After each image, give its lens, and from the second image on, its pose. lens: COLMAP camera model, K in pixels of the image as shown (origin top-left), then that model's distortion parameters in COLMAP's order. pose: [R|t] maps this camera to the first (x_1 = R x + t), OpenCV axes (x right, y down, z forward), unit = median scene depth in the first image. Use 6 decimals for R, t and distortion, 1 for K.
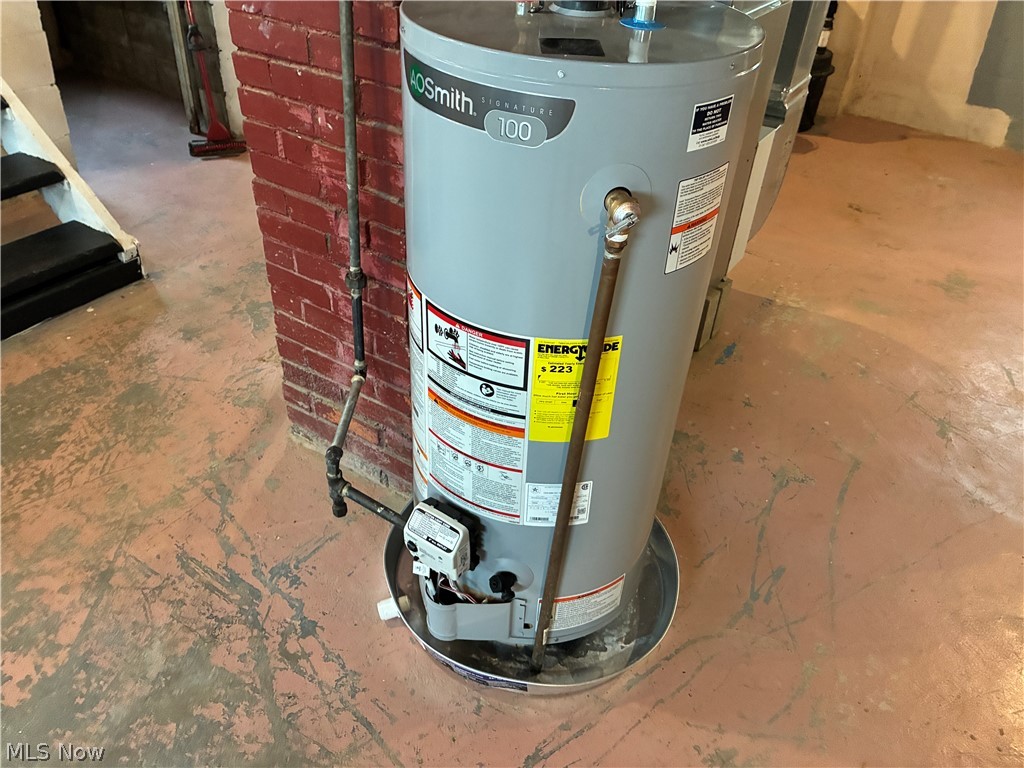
lens RADIAL K [[776.1, 0, 514.1], [0, 776.1, 379.9], [0, 0, 1]] dist [0.046484, -0.053277]
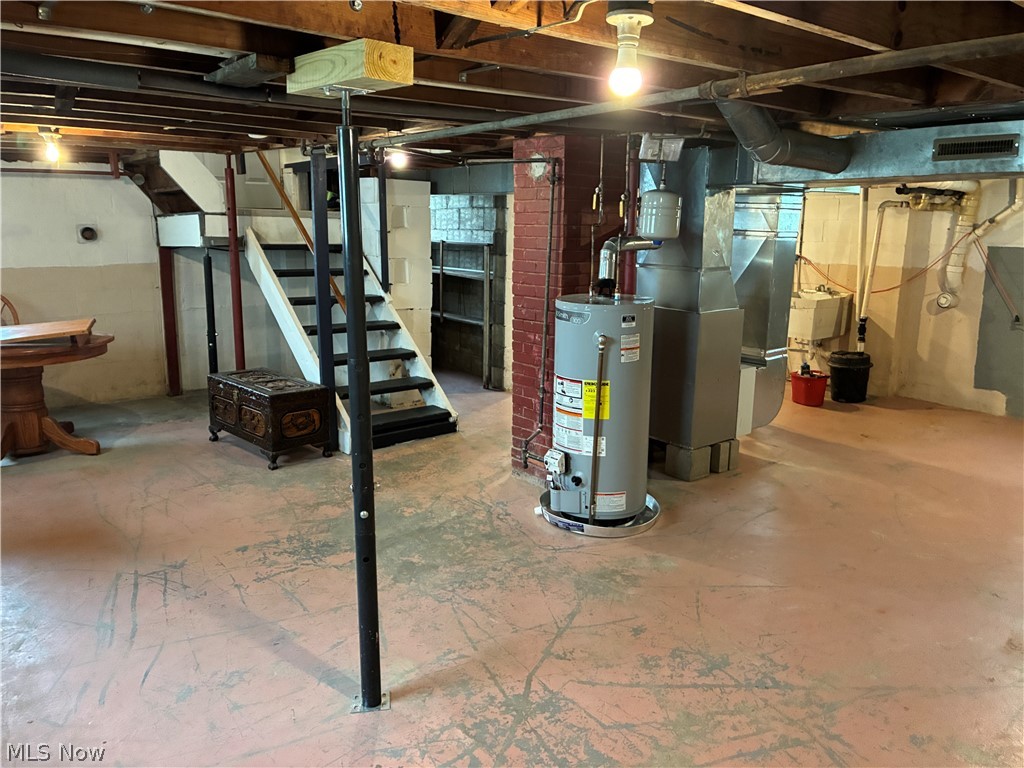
lens RADIAL K [[776.1, 0, 511.0], [0, 776.1, 387.5], [0, 0, 1]] dist [0.046484, -0.053277]
pose [[0.949844, 0.020098, -0.312078, 0.568101], [-0.146077, 0.910885, -0.385940, 0.963931], [0.276511, 0.412170, 0.868135, -1.477235]]
